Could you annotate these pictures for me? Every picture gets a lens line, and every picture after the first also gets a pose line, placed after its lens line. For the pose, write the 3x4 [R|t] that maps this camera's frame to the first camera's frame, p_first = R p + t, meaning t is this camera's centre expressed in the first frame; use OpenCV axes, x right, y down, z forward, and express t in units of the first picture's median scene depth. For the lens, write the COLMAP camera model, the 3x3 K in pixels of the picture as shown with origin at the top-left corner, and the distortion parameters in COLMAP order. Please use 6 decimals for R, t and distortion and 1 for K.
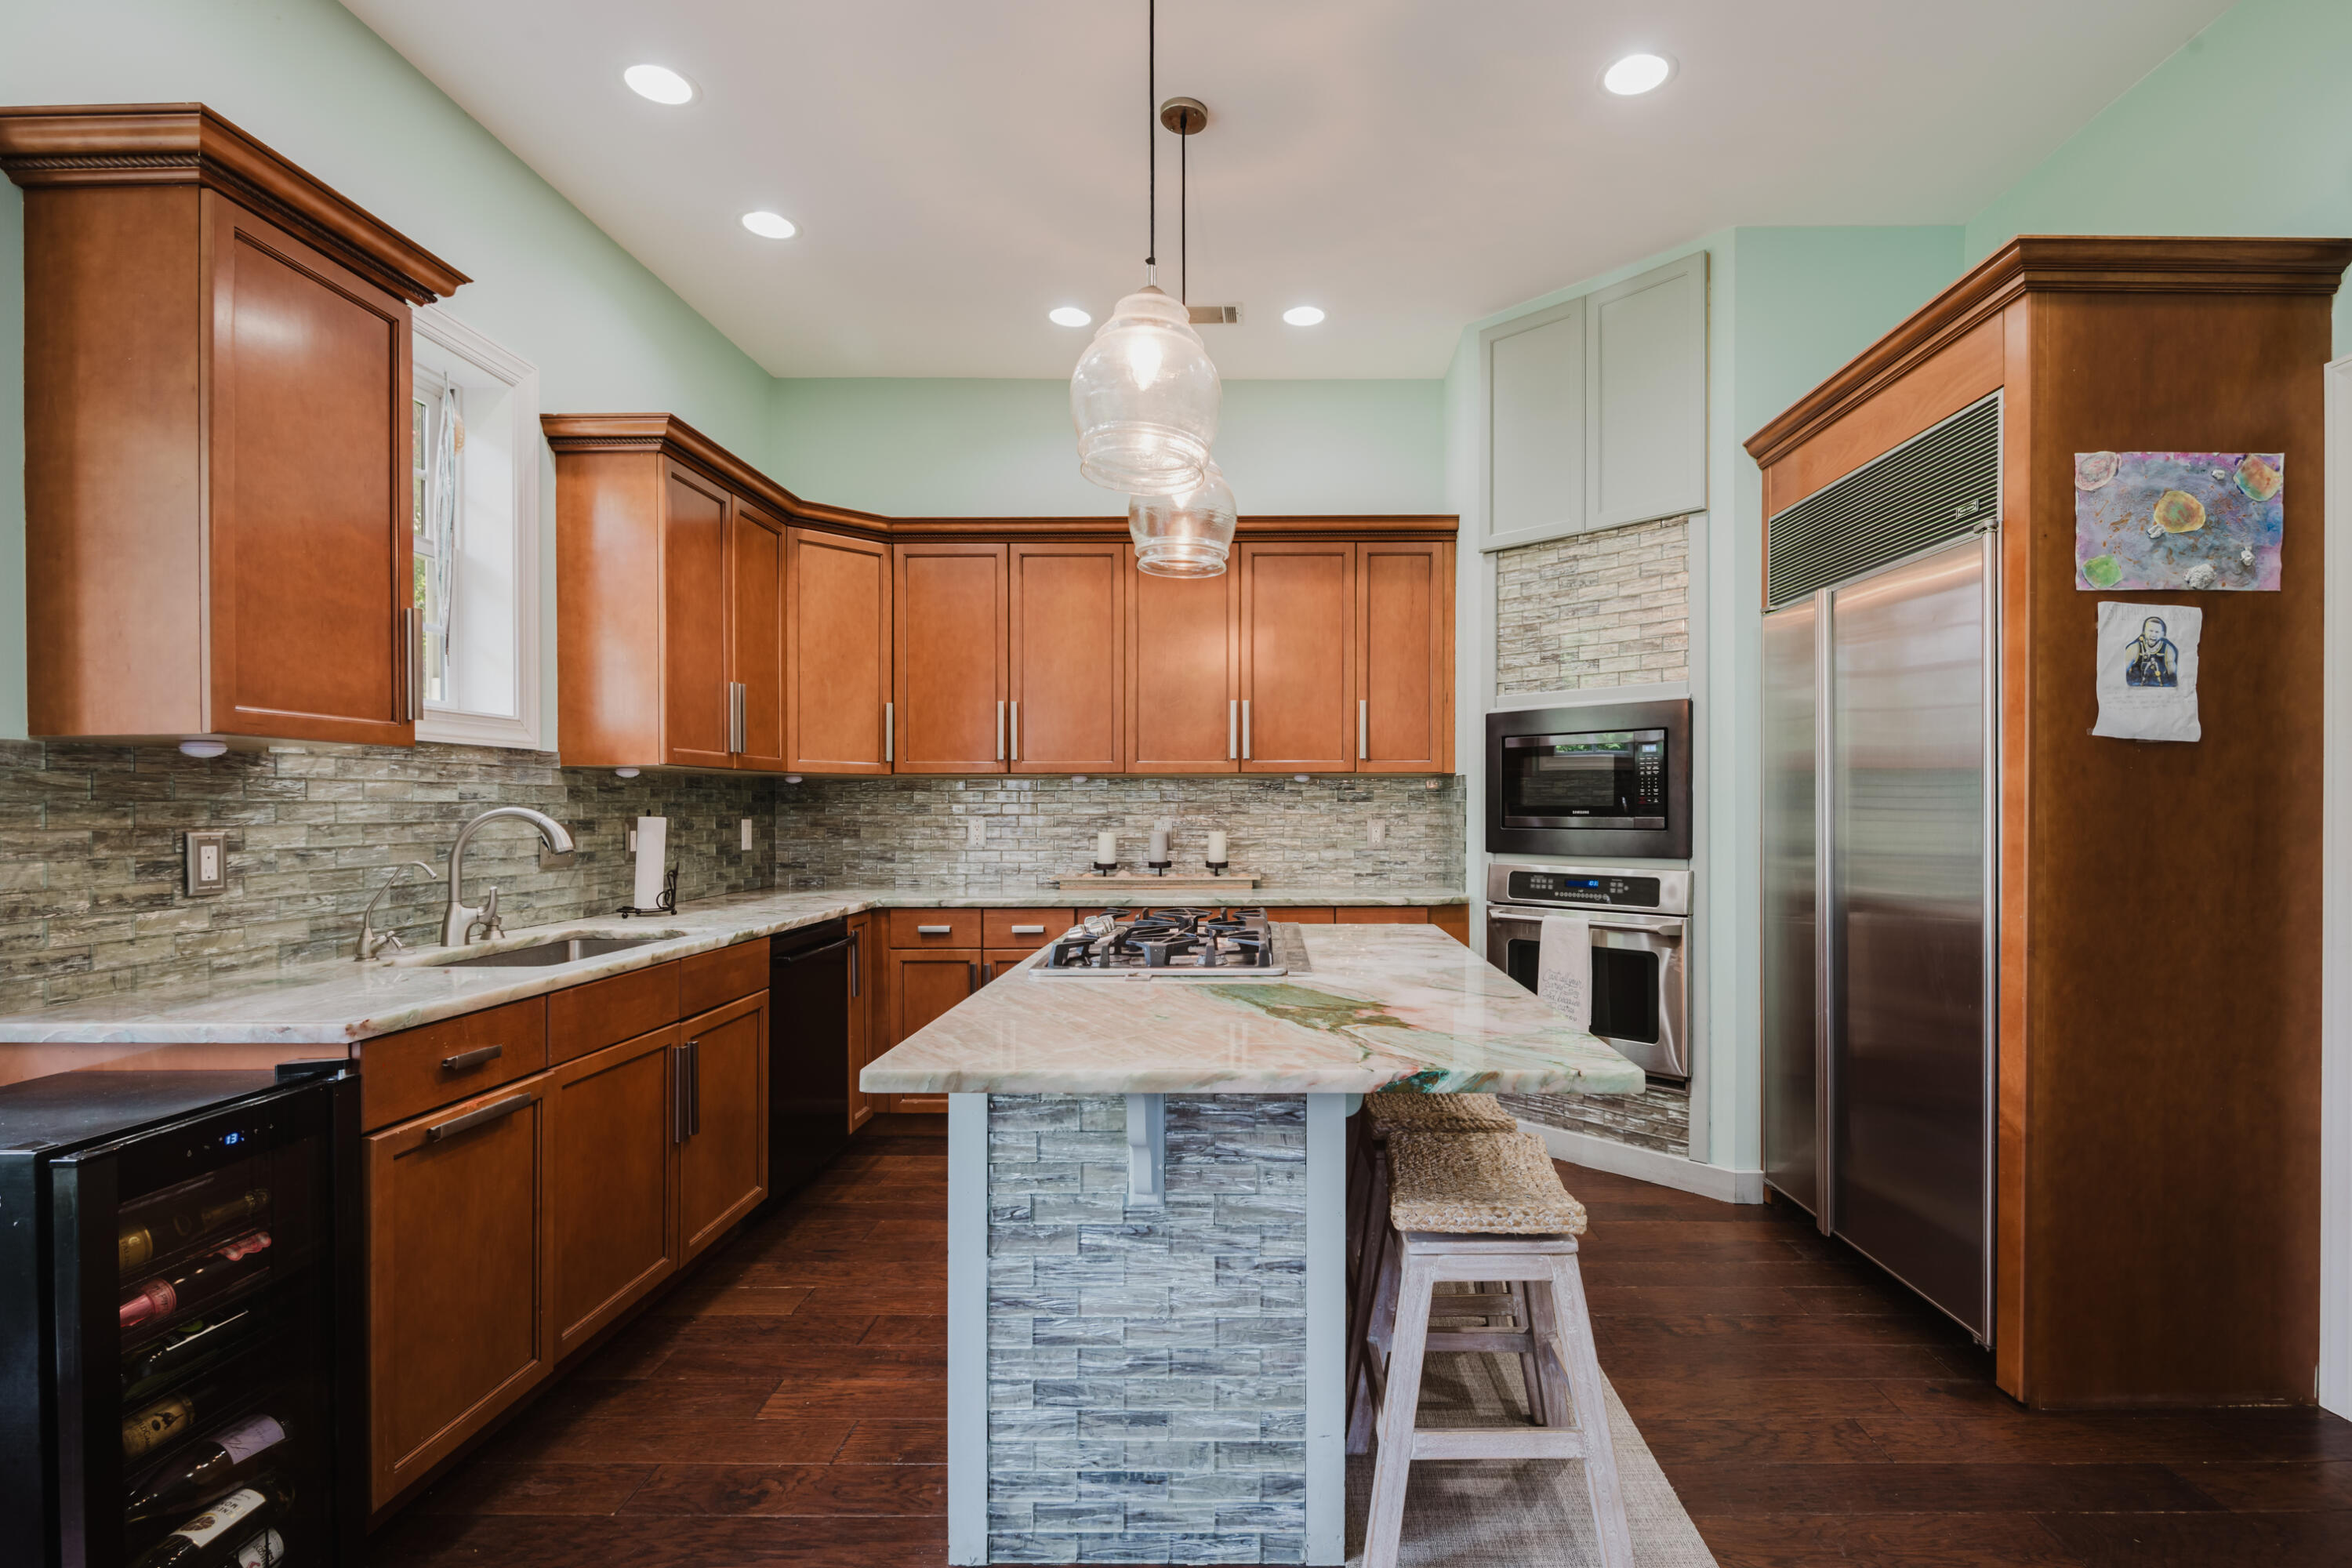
lens RADIAL K [[1087.0, 0, 1242.9], [0, 1087.0, 823.6], [0, 0, 1]] dist [0.003538, -0.006250]
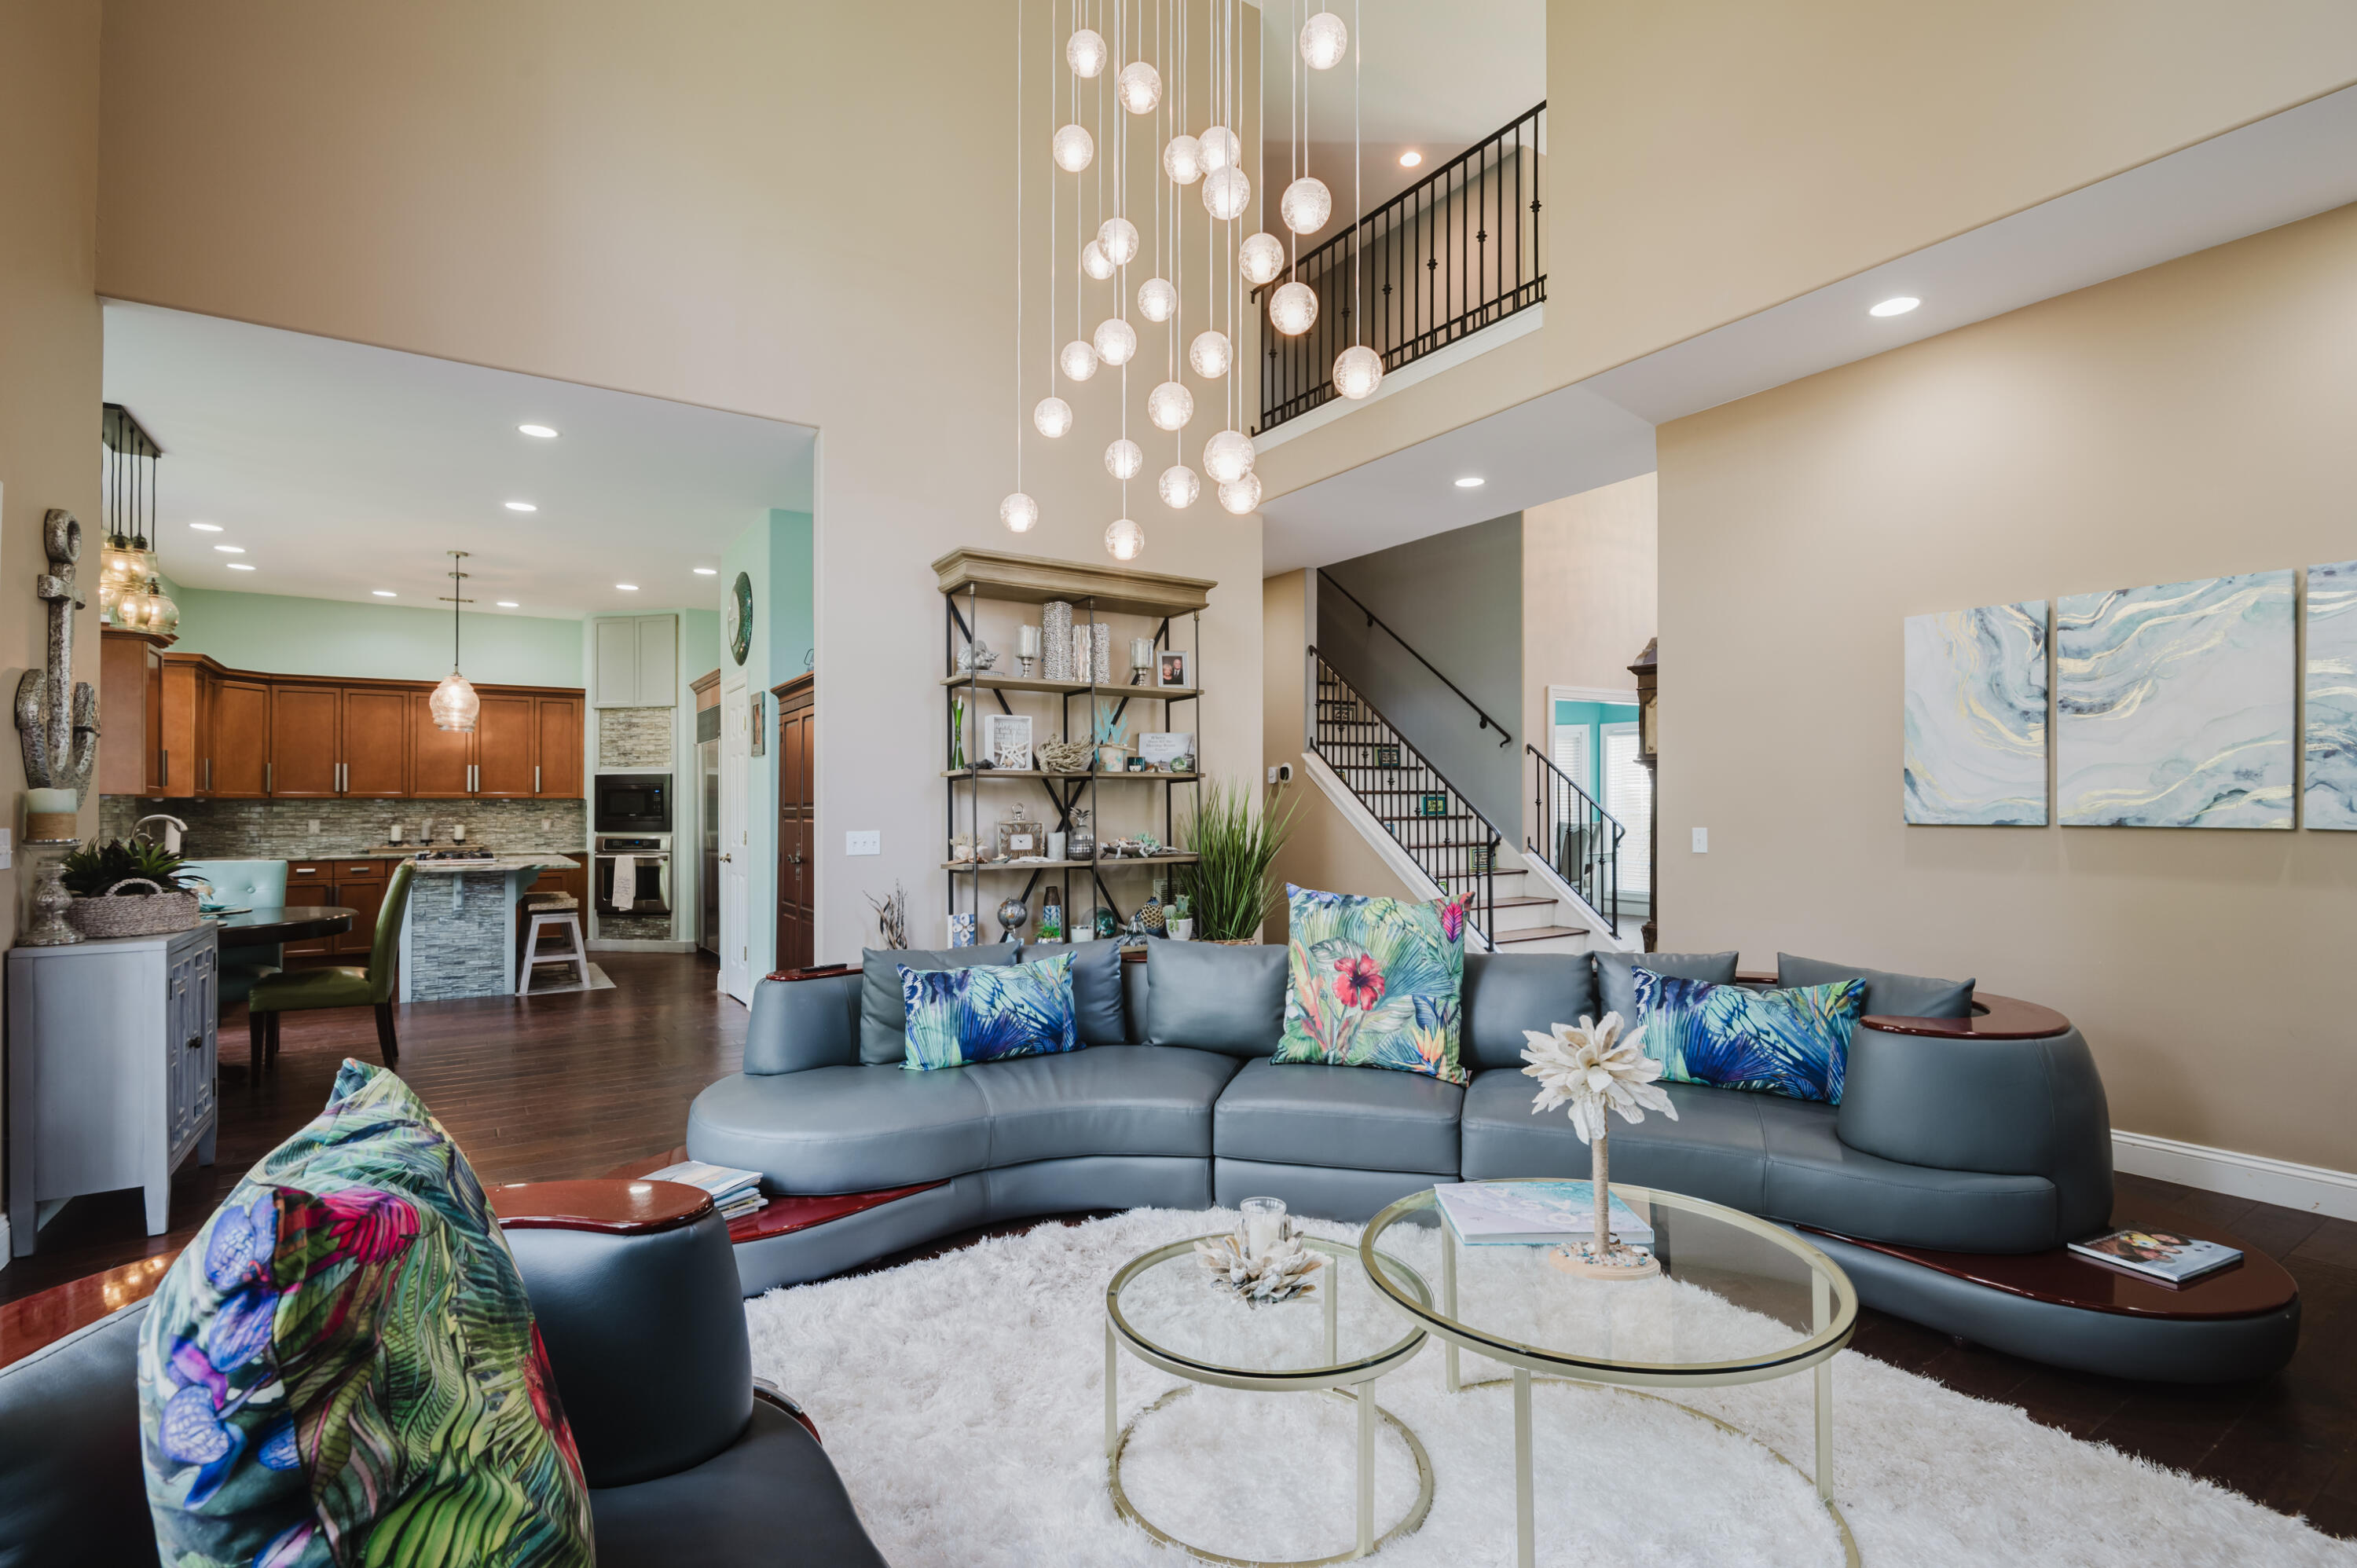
lens RADIAL K [[1089.3, 0, 1192.7], [0, 1089.3, 797.6], [0, 0, 1]] dist [0.003538, -0.006250]
pose [[0.818945, 0.004686, 0.573853, -0.093926], [0.012862, 0.999566, -0.026518, 0.036240], [-0.573728, 0.029097, 0.818529, -2.033265]]
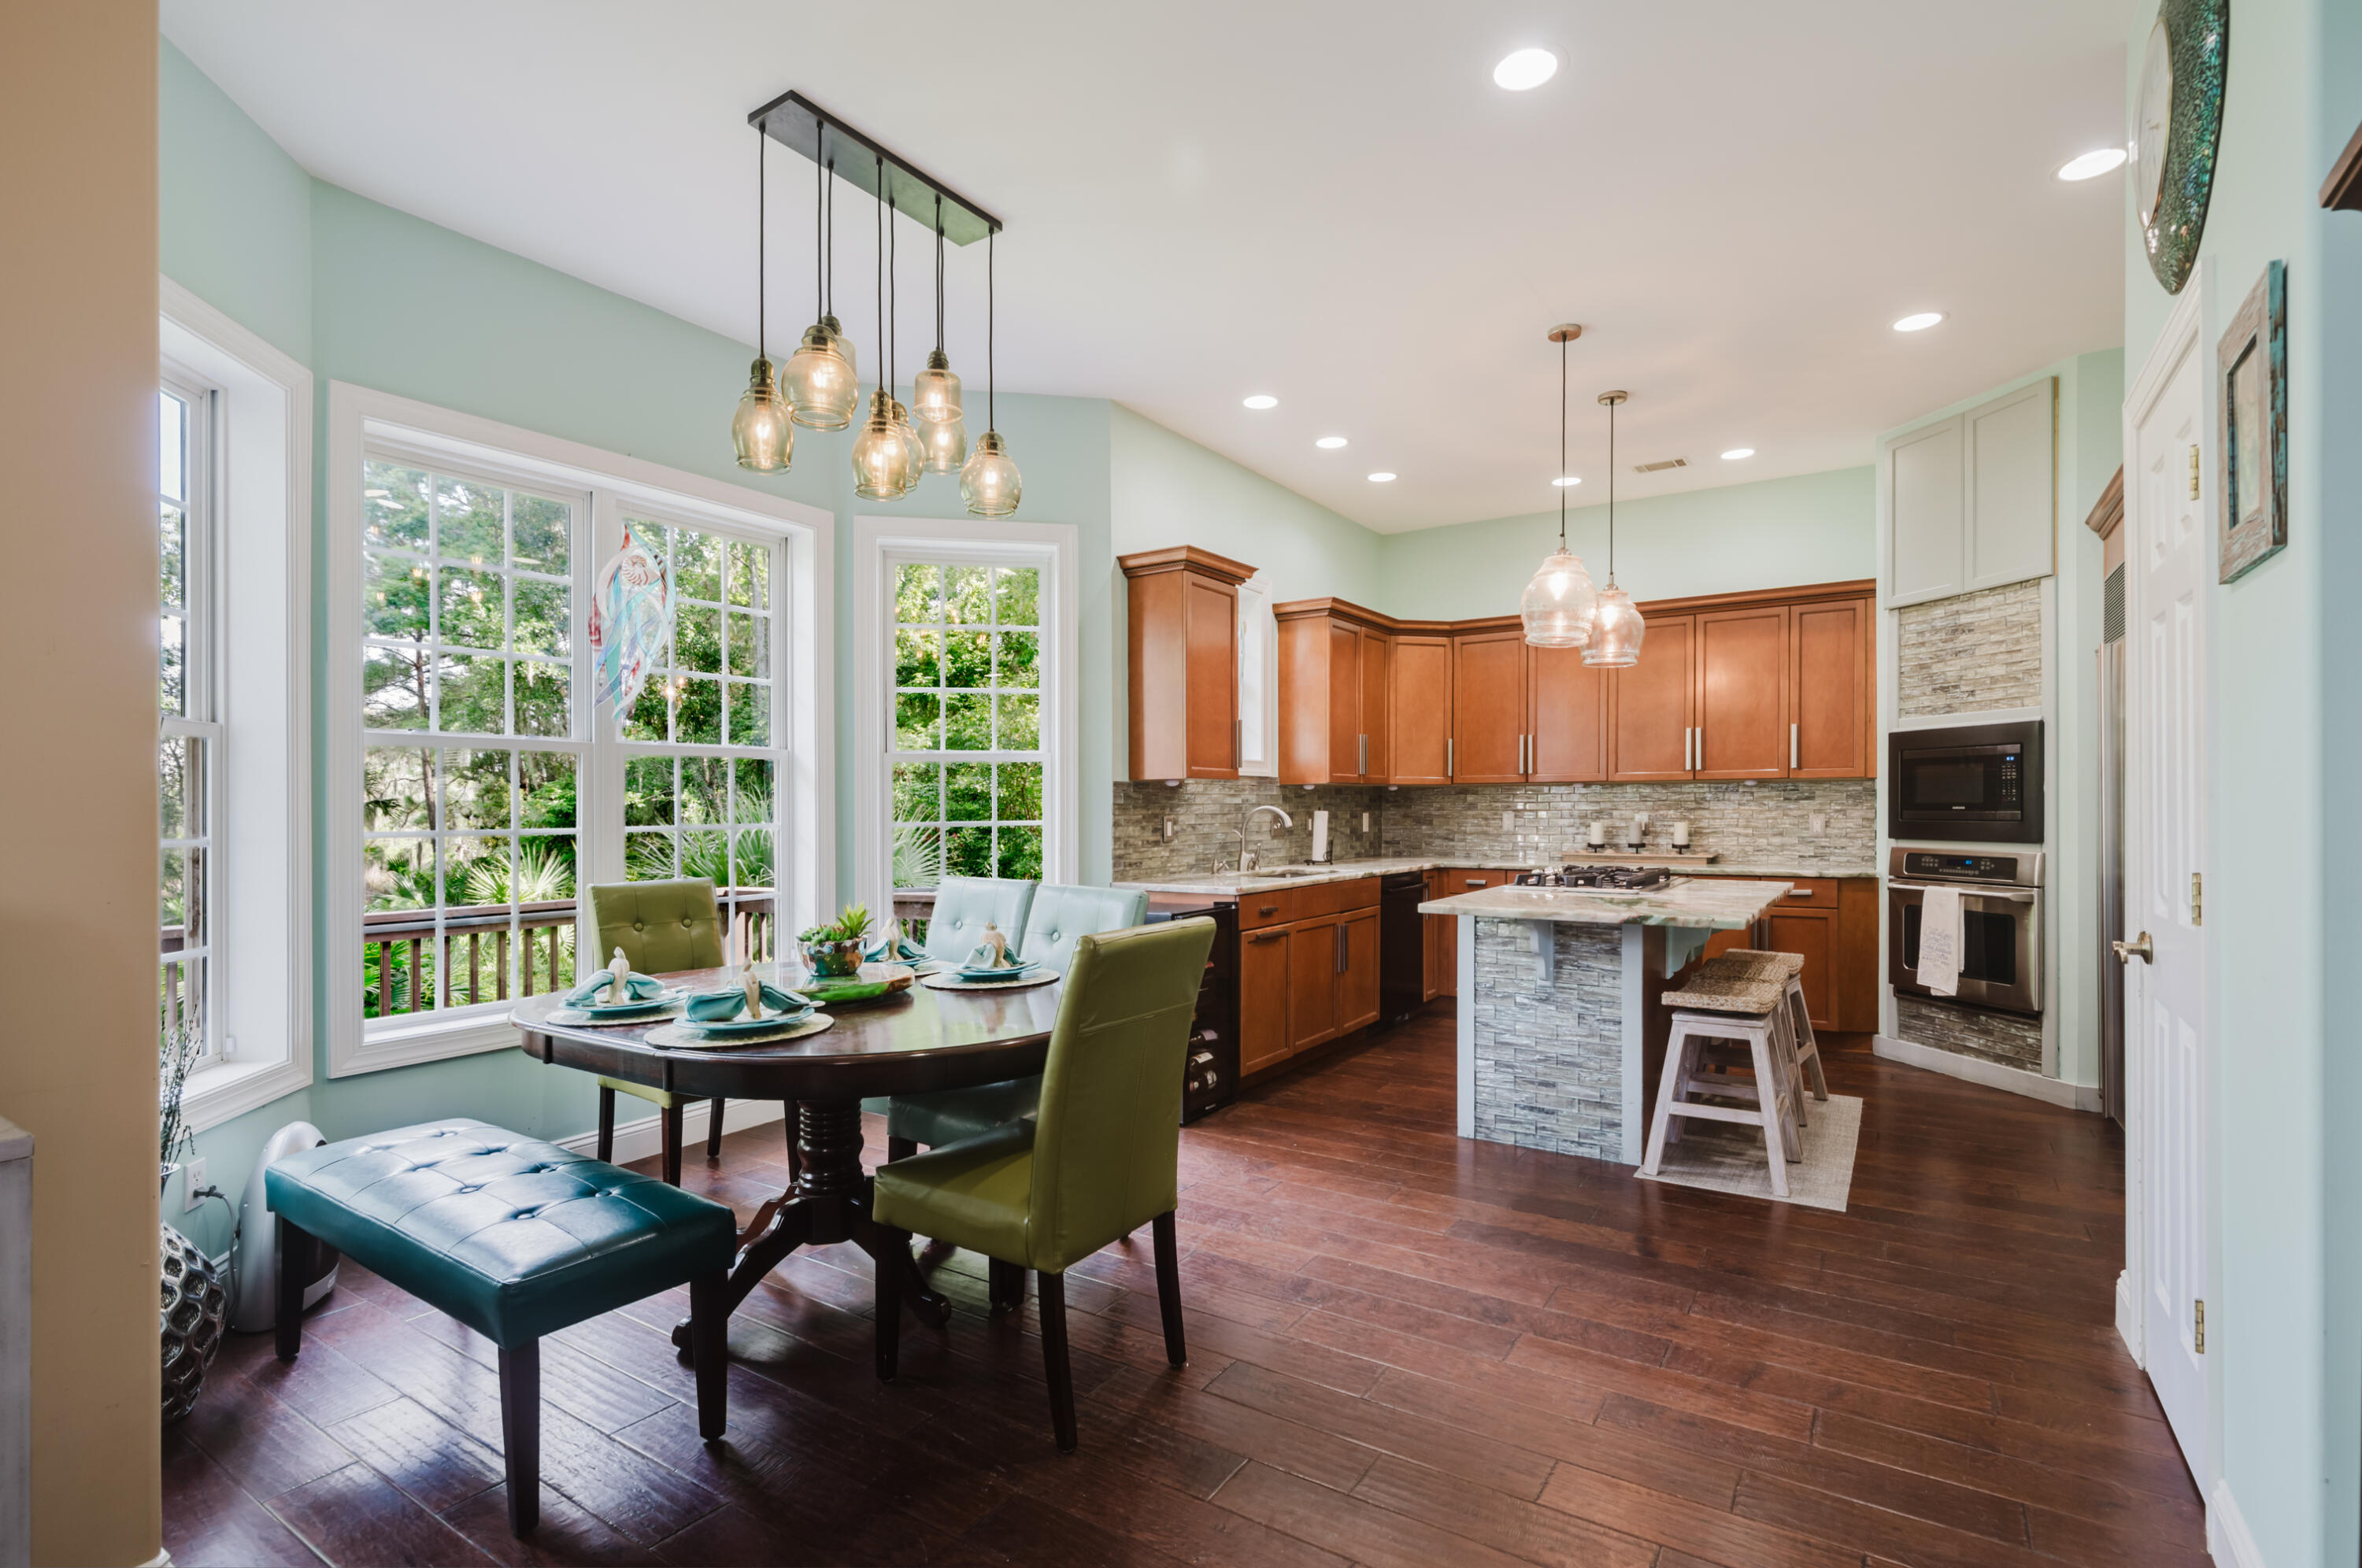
lens RADIAL K [[1091.5, 0, 1197.6], [0, 1091.5, 809.9], [0, 0, 1]] dist [0.003538, -0.006250]
pose [[0.844450, -0.000417, -0.535634, 0.256844], [-0.005030, 0.999949, -0.008708, 0.008717], [0.535610, 0.010047, 0.844405, -0.639673]]
